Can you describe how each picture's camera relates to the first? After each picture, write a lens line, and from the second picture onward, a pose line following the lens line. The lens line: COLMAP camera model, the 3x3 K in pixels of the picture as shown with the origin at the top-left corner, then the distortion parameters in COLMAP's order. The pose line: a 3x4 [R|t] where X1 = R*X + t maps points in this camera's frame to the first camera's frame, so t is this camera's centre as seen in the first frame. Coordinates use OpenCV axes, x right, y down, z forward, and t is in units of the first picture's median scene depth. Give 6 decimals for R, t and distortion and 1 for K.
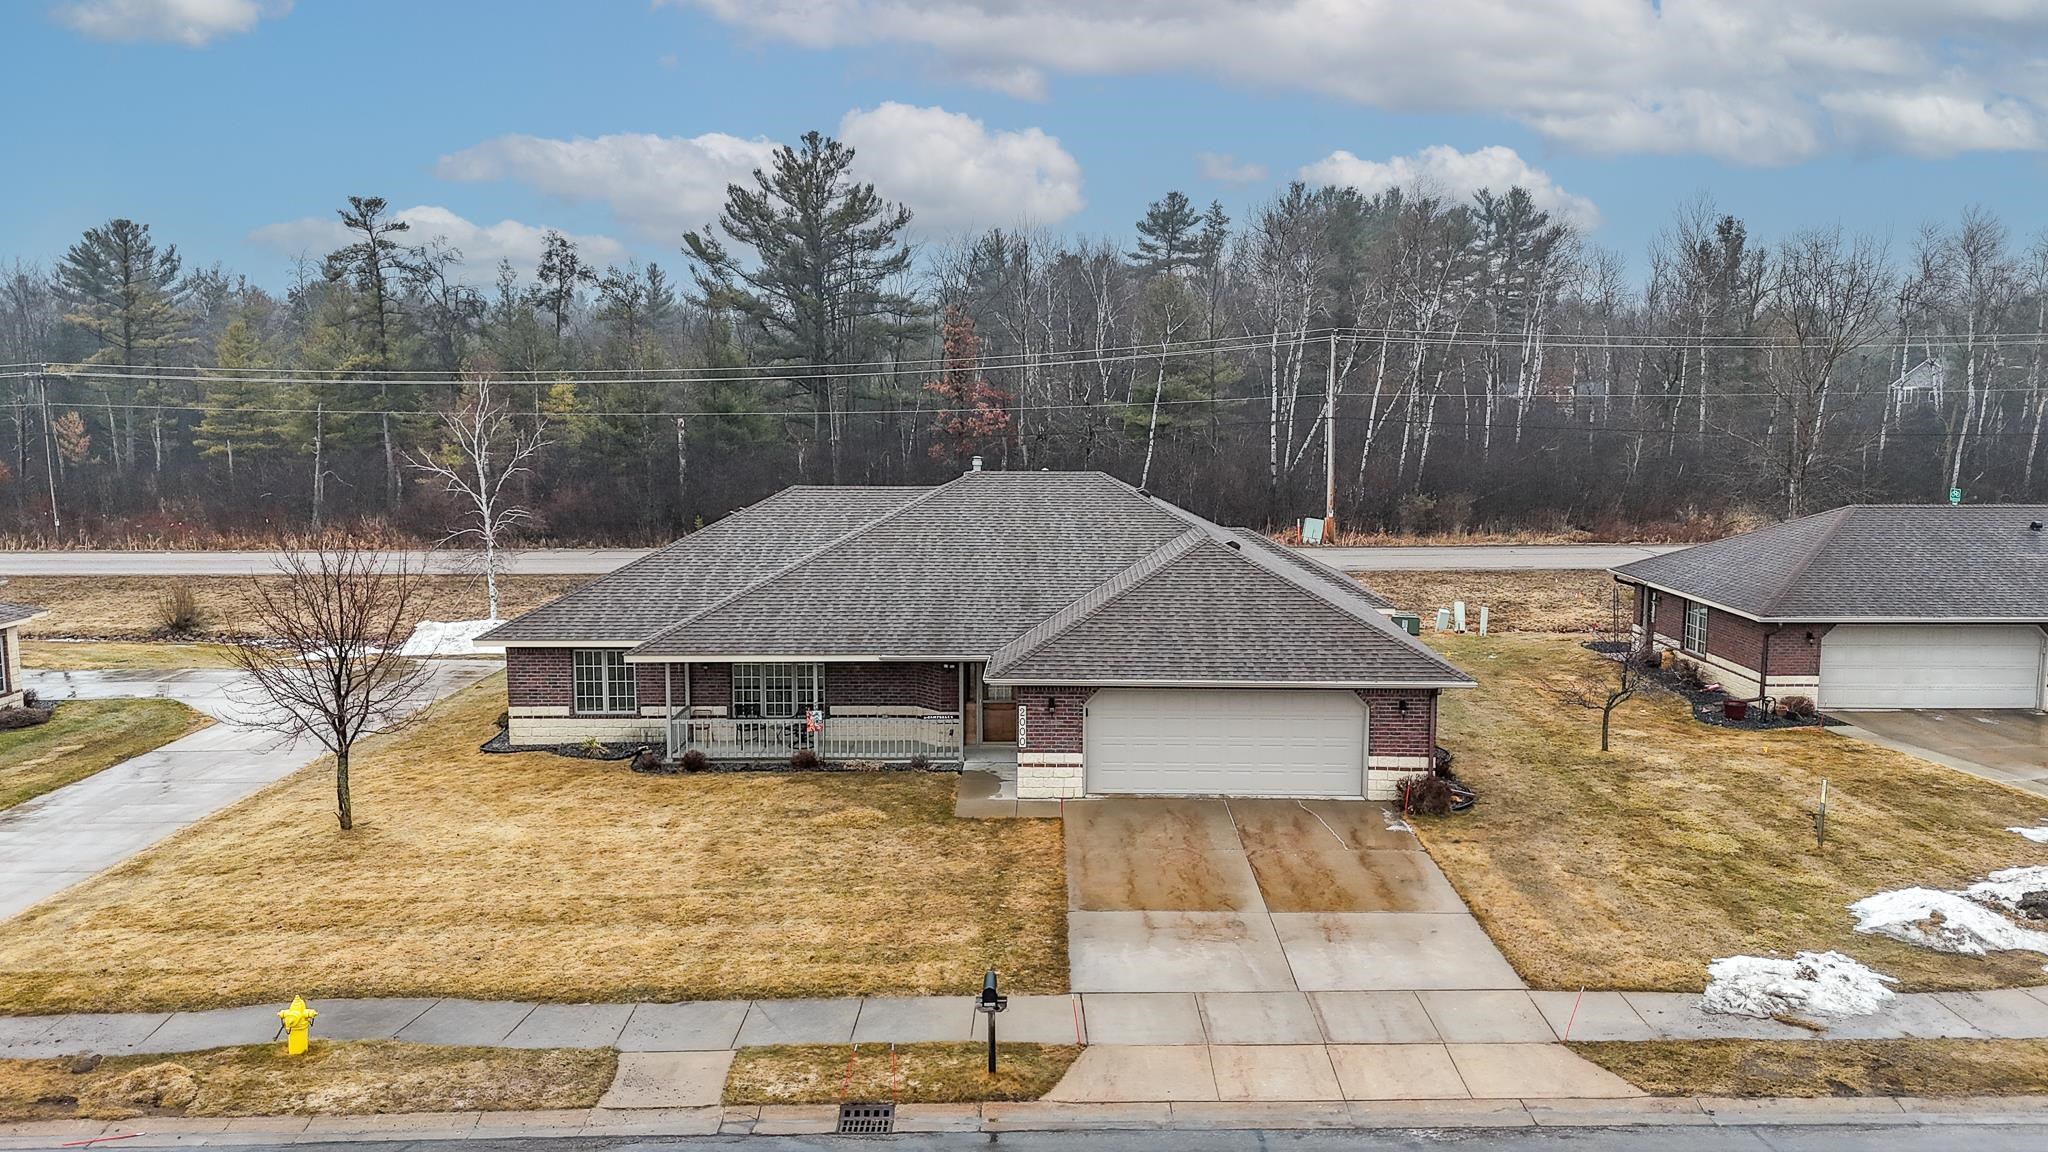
lens RADIAL K [[1497.2, 0, 1031.8], [0, 1497.2, 570.8], [0, 0, 1]] dist [0.089200, -0.089905]
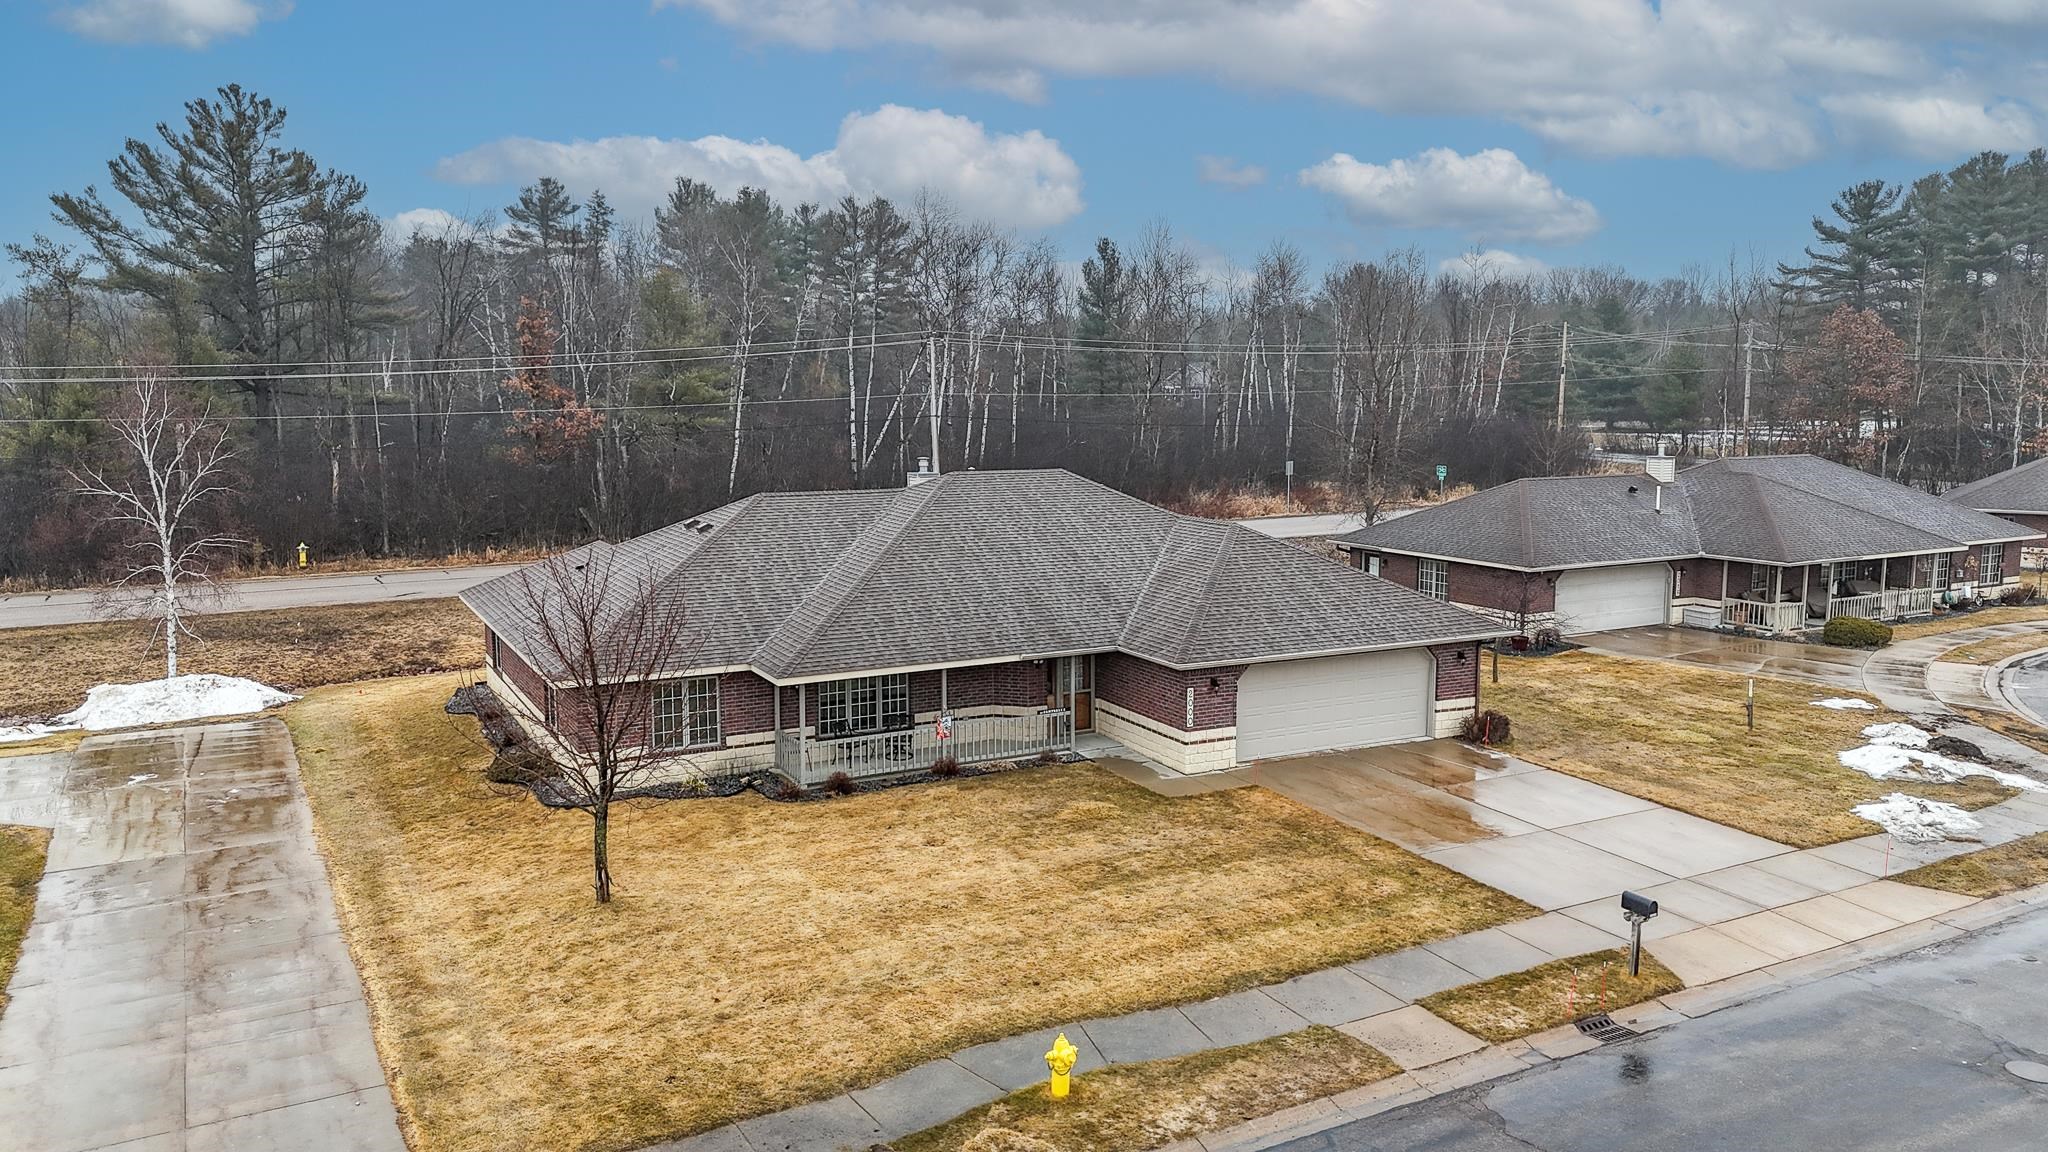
lens RADIAL K [[1497.2, 0, 1031.8], [0, 1497.2, 570.8], [0, 0, 1]] dist [0.089200, -0.089905]
pose [[0.876286, -0.061731, 0.477820, -0.572346], [0.060519, 0.998006, 0.017949, -0.017916], [-0.477975, 0.013188, 0.878274, 0.106996]]
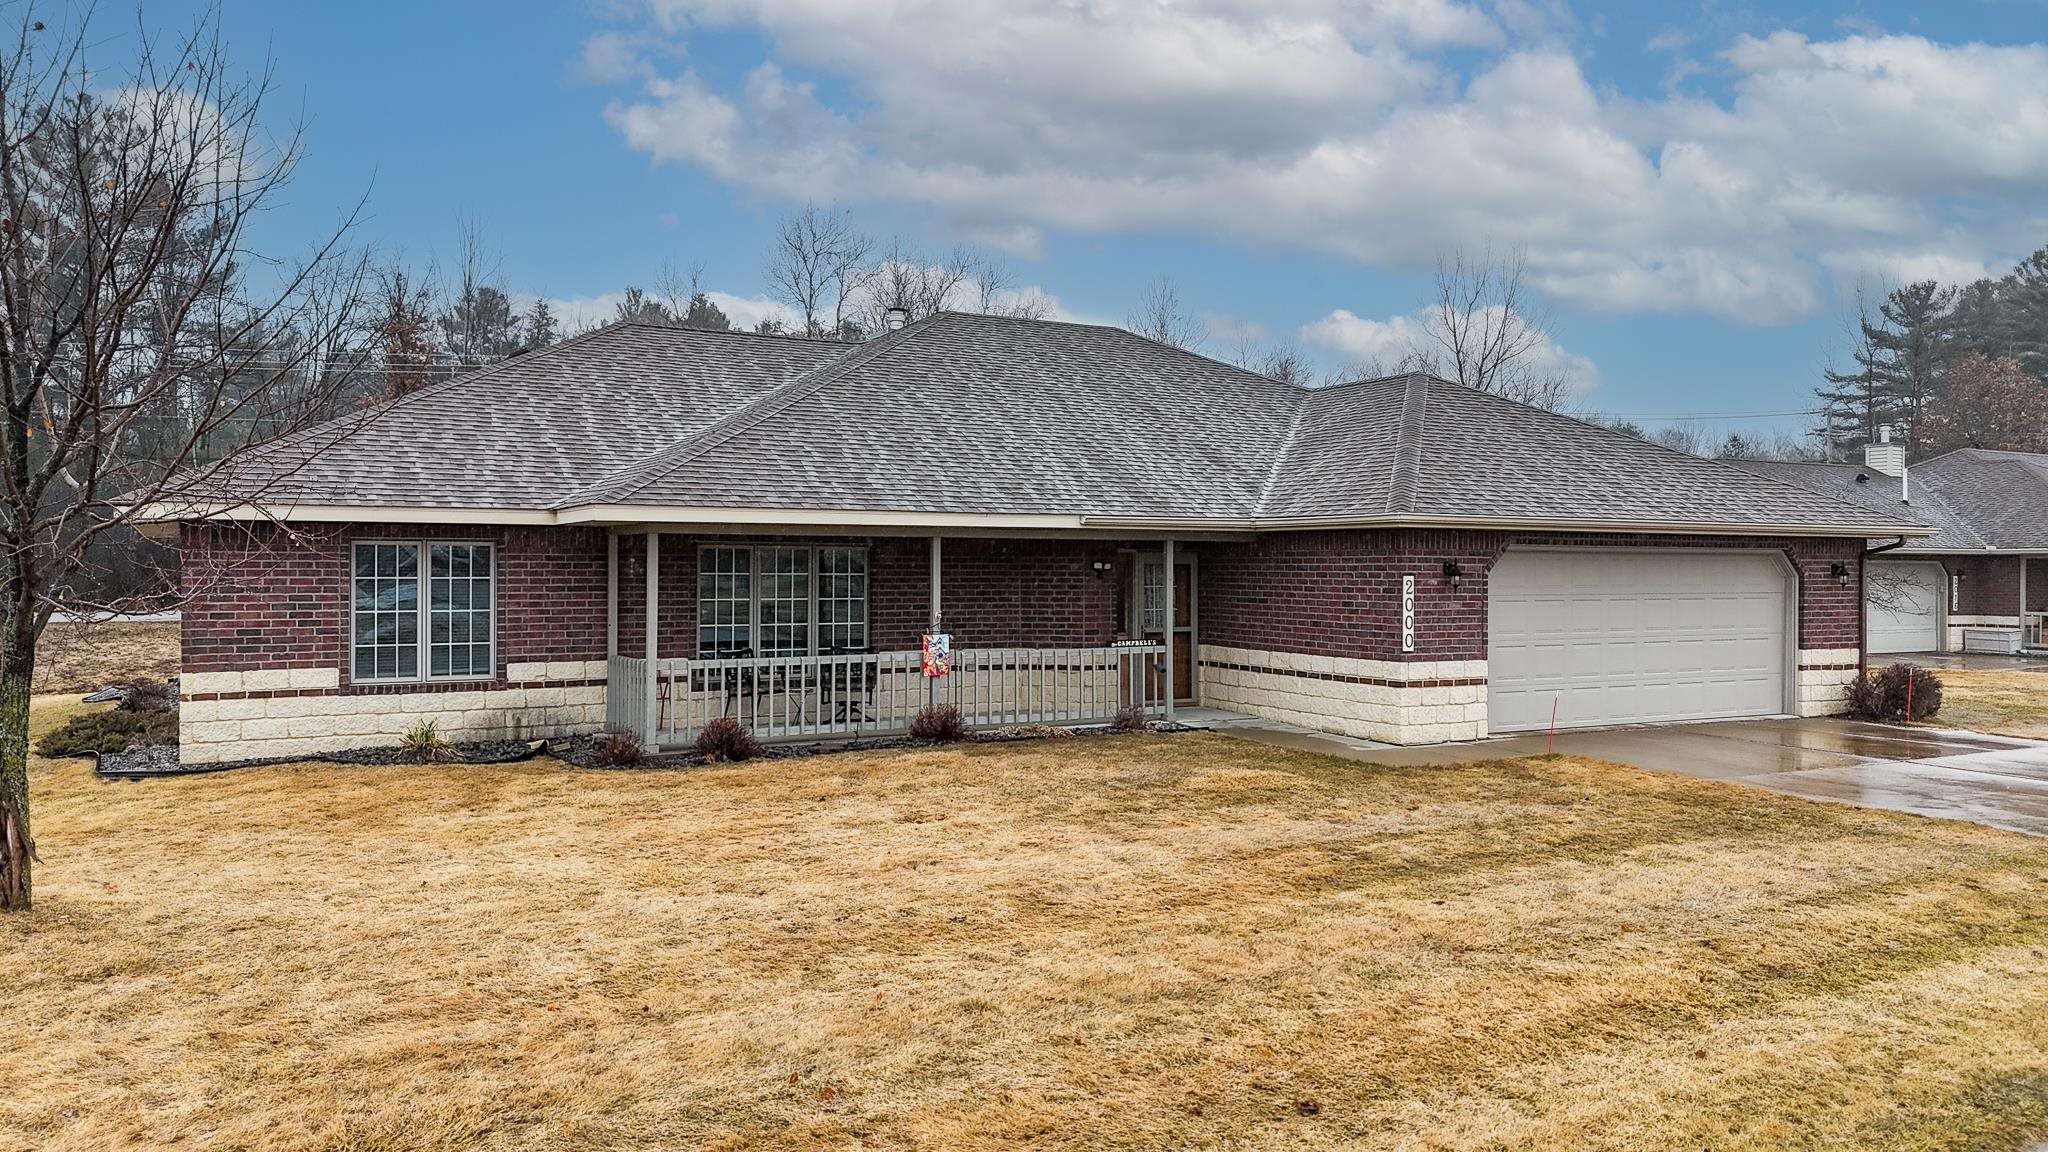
lens RADIAL K [[1503.2, 0, 1032.1], [0, 1503.2, 569.7], [0, 0, 1]] dist [0.067752, -0.067789]
pose [[0.864832, 0.002858, 0.502053, -0.383690], [0.059119, 0.992447, -0.107489, 0.131357], [-0.498568, 0.122641, 0.858131, 0.550131]]
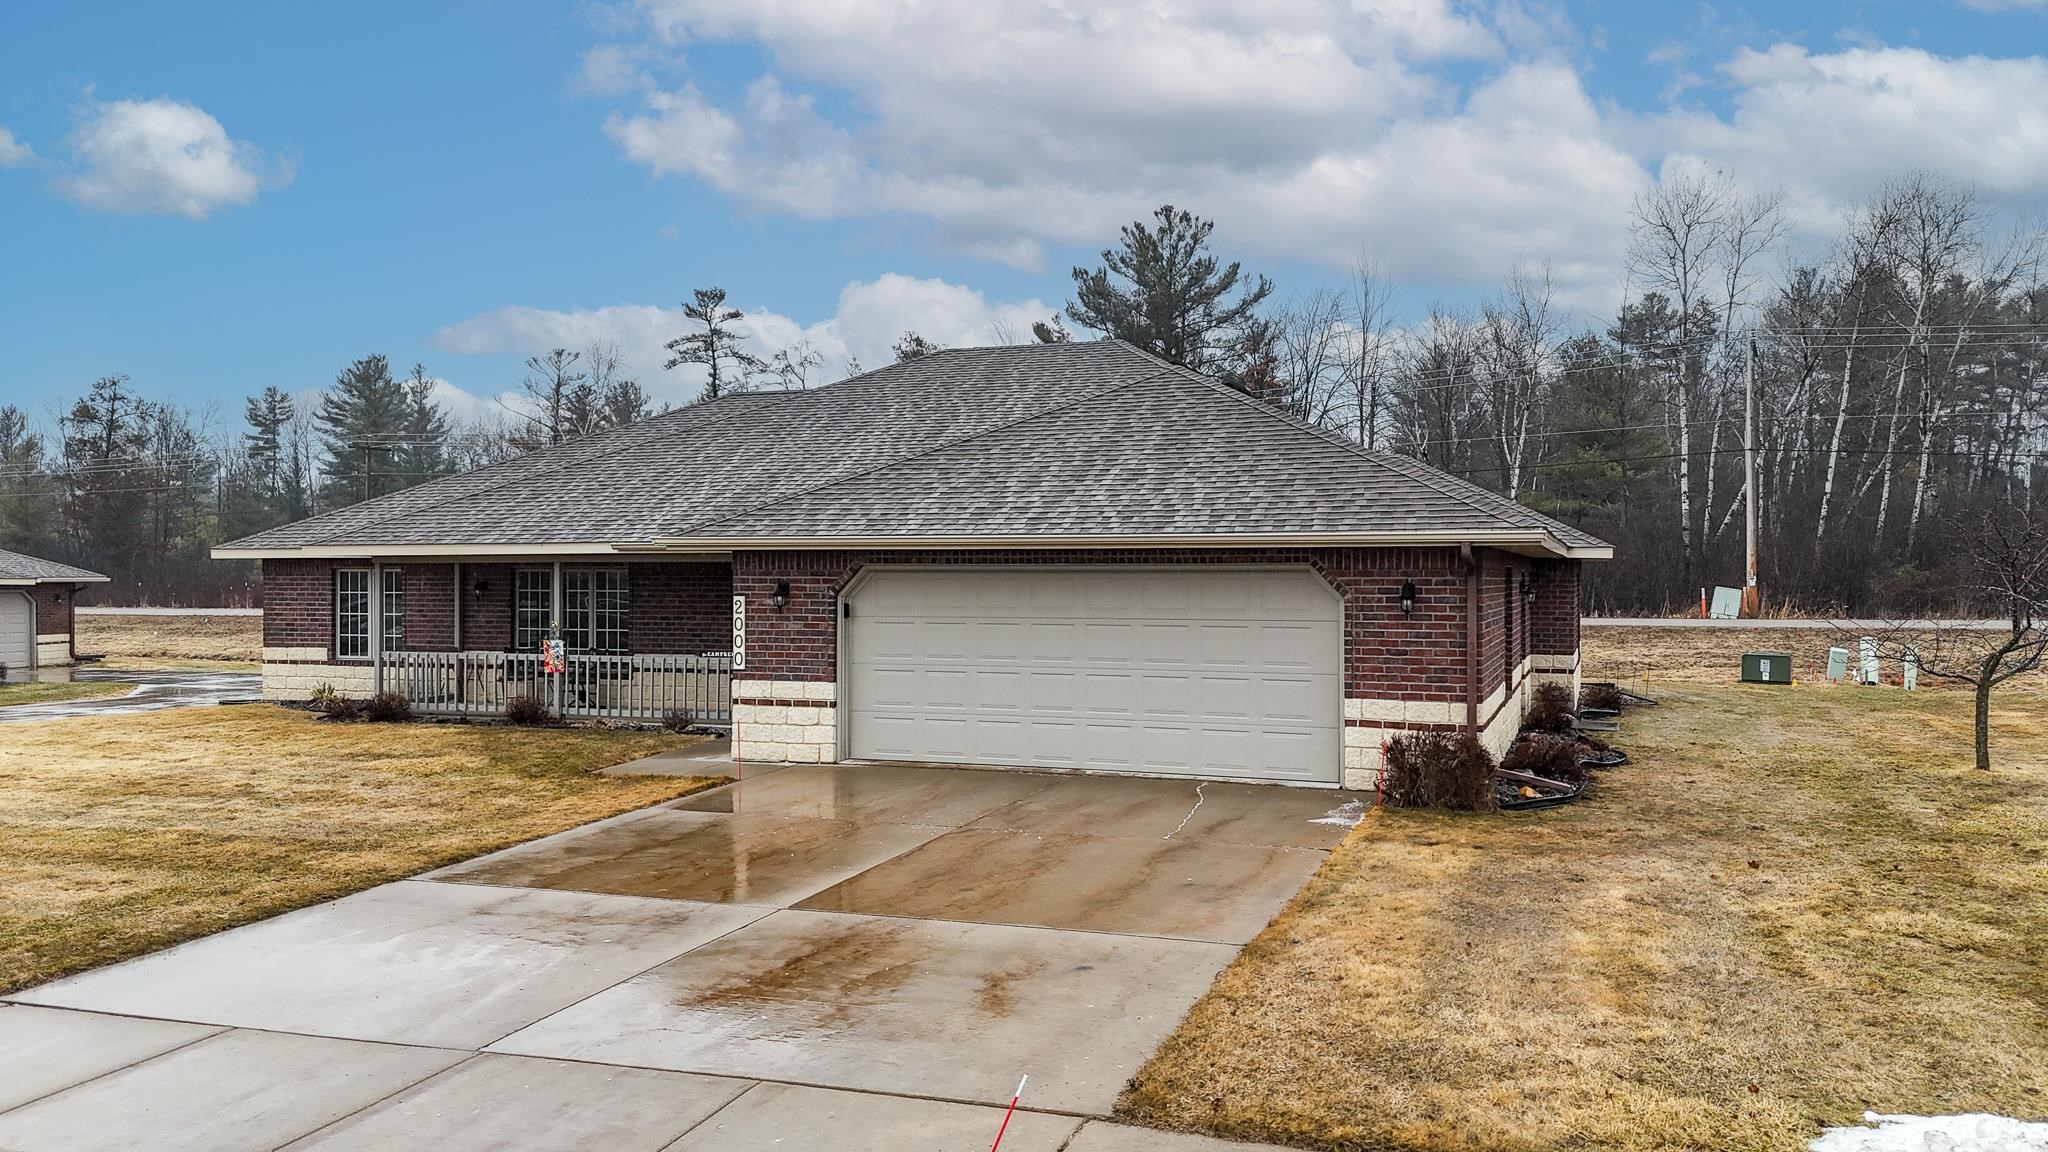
lens RADIAL K [[1497.2, 0, 1031.8], [0, 1497.2, 570.8], [0, 0, 1]] dist [0.089200, -0.089905]
pose [[0.941370, -0.000608, -0.337376, 0.275935], [-0.042179, 0.991940, -0.119480, 0.135893], [0.334730, 0.126705, 0.933757, 0.465319]]
